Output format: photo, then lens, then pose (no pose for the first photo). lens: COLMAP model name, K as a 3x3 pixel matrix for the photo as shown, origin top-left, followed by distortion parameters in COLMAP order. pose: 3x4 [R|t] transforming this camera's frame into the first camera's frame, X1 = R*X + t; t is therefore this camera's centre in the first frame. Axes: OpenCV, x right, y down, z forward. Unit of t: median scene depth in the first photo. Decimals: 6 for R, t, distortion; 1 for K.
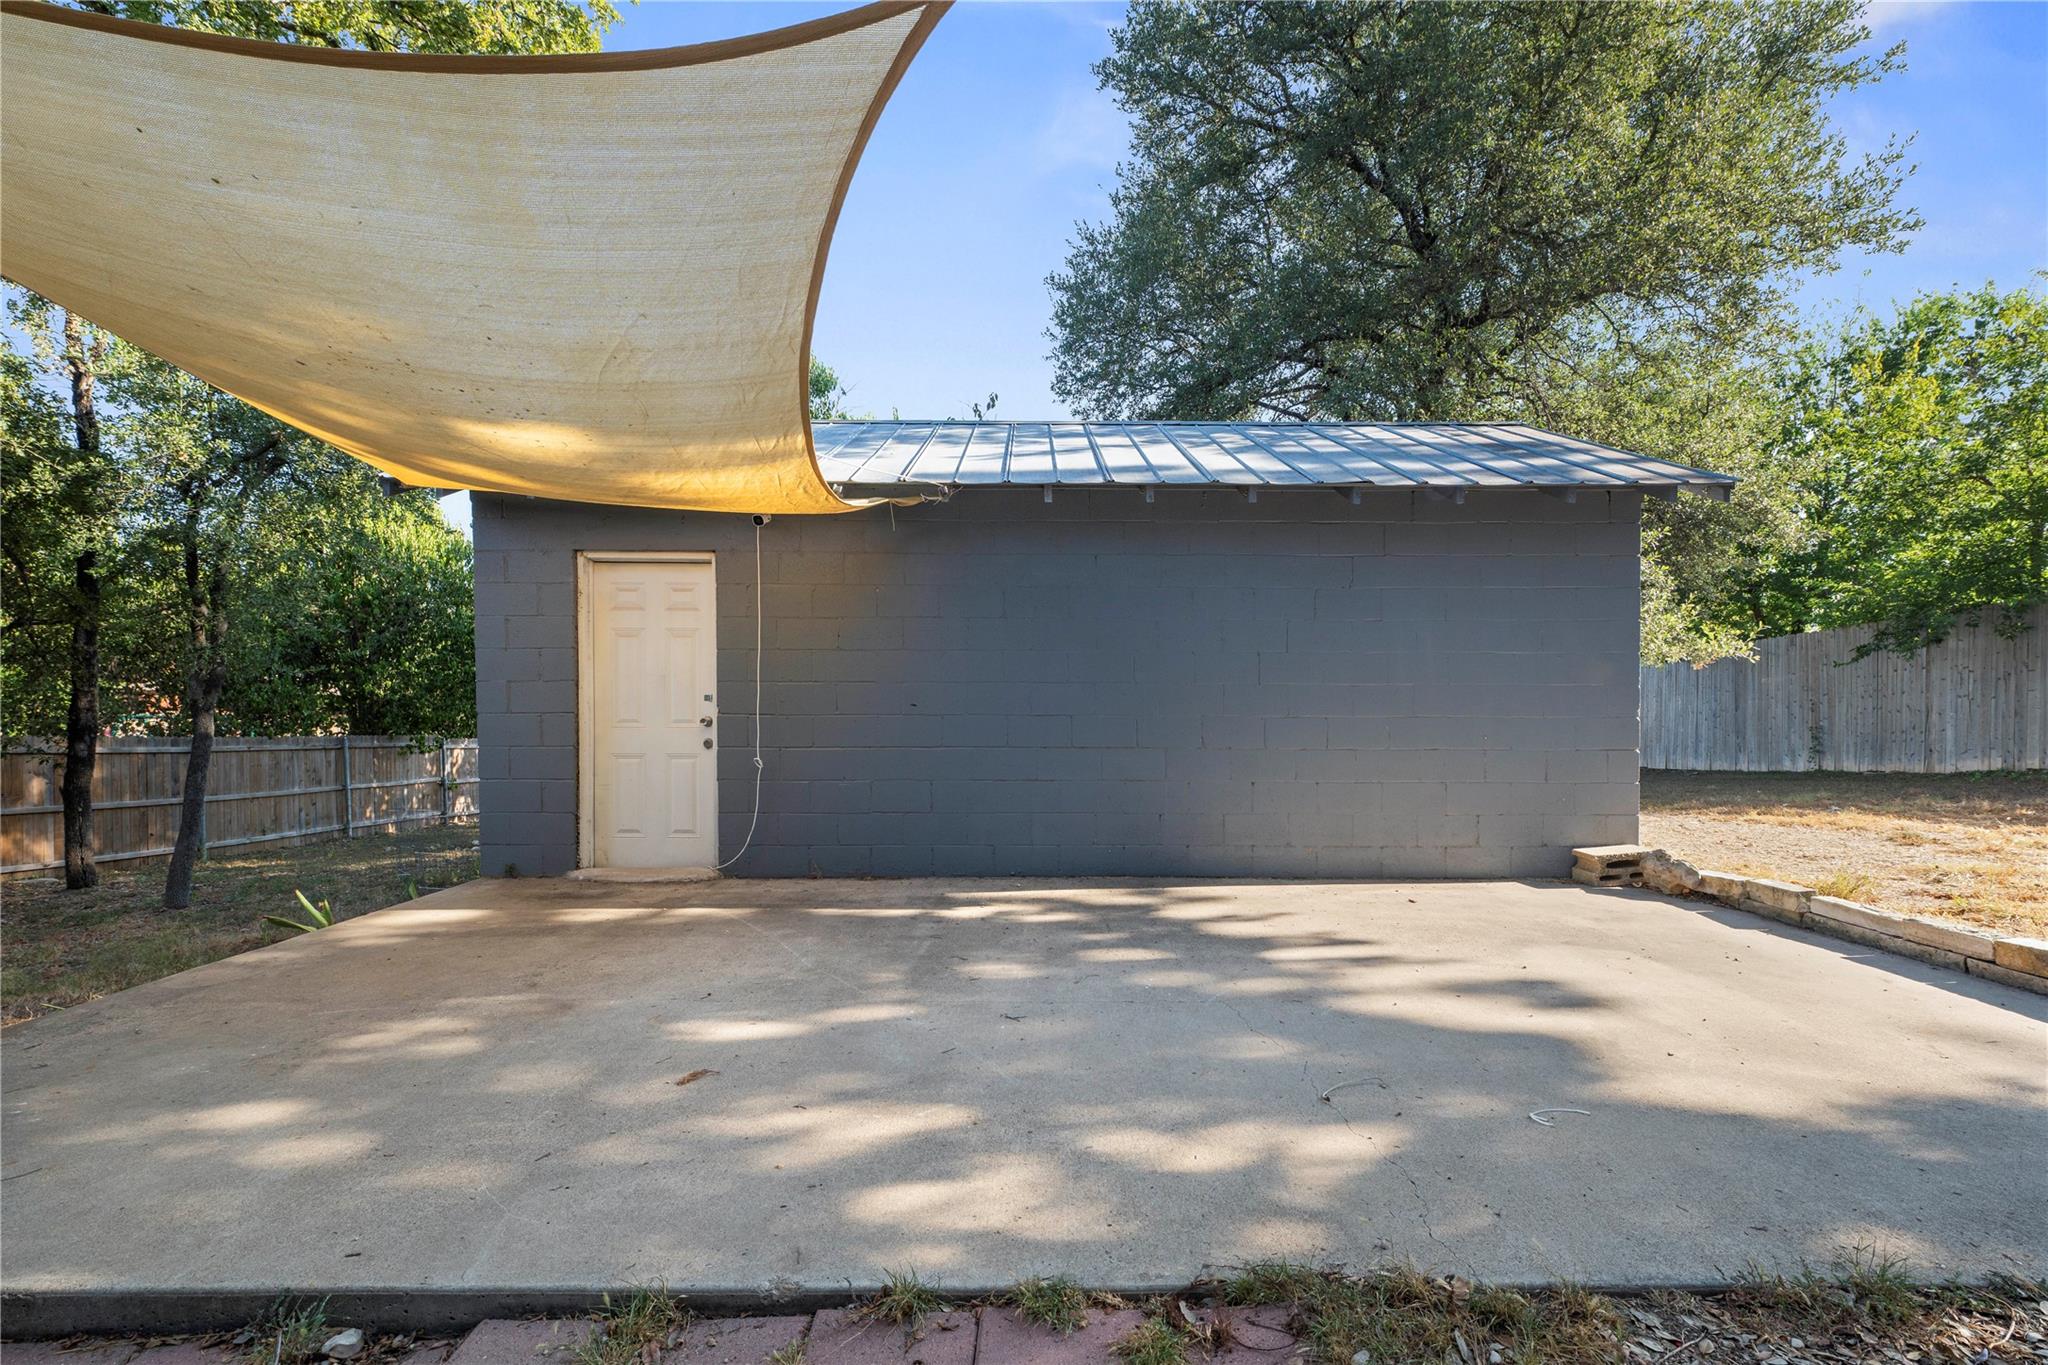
lens RADIAL K [[811.8, 0, 1031.9], [0, 811.8, 692.9], [0, 0, 1]] dist [-0.000390, -0.000064]
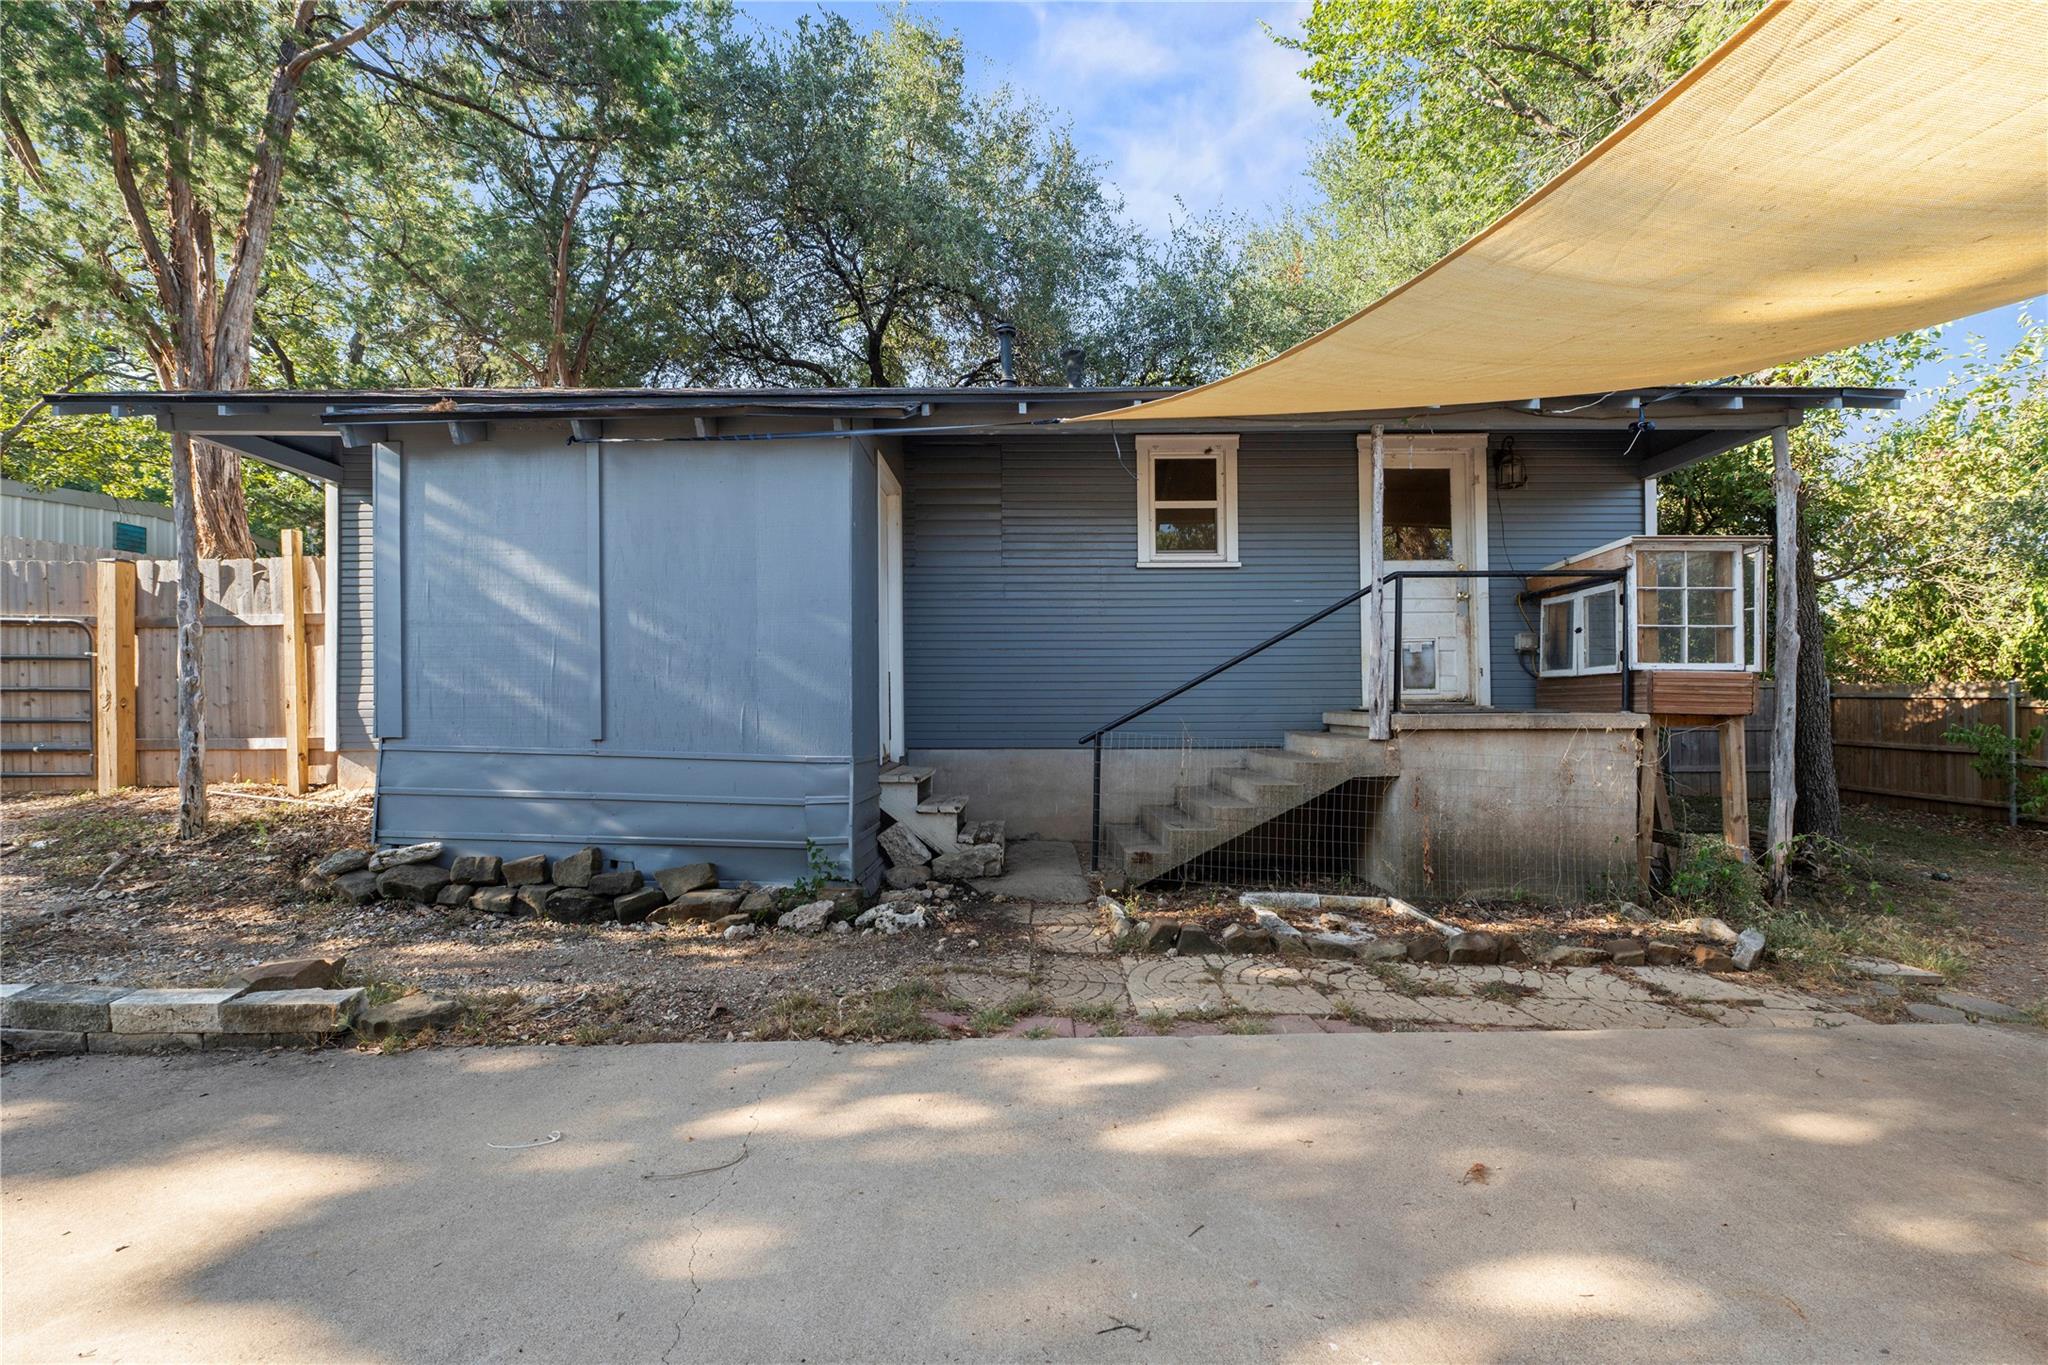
lens RADIAL K [[850.6, 0, 1022.1], [0, 850.6, 734.4], [0, 0, 1]] dist [0.000528, 0.000096]
pose [[-0.999895, 0.007627, -0.012351, 0.040876], [0.007752, 0.999919, -0.010081, 0.039595], [0.012273, -0.010176, -0.999873, 2.101169]]
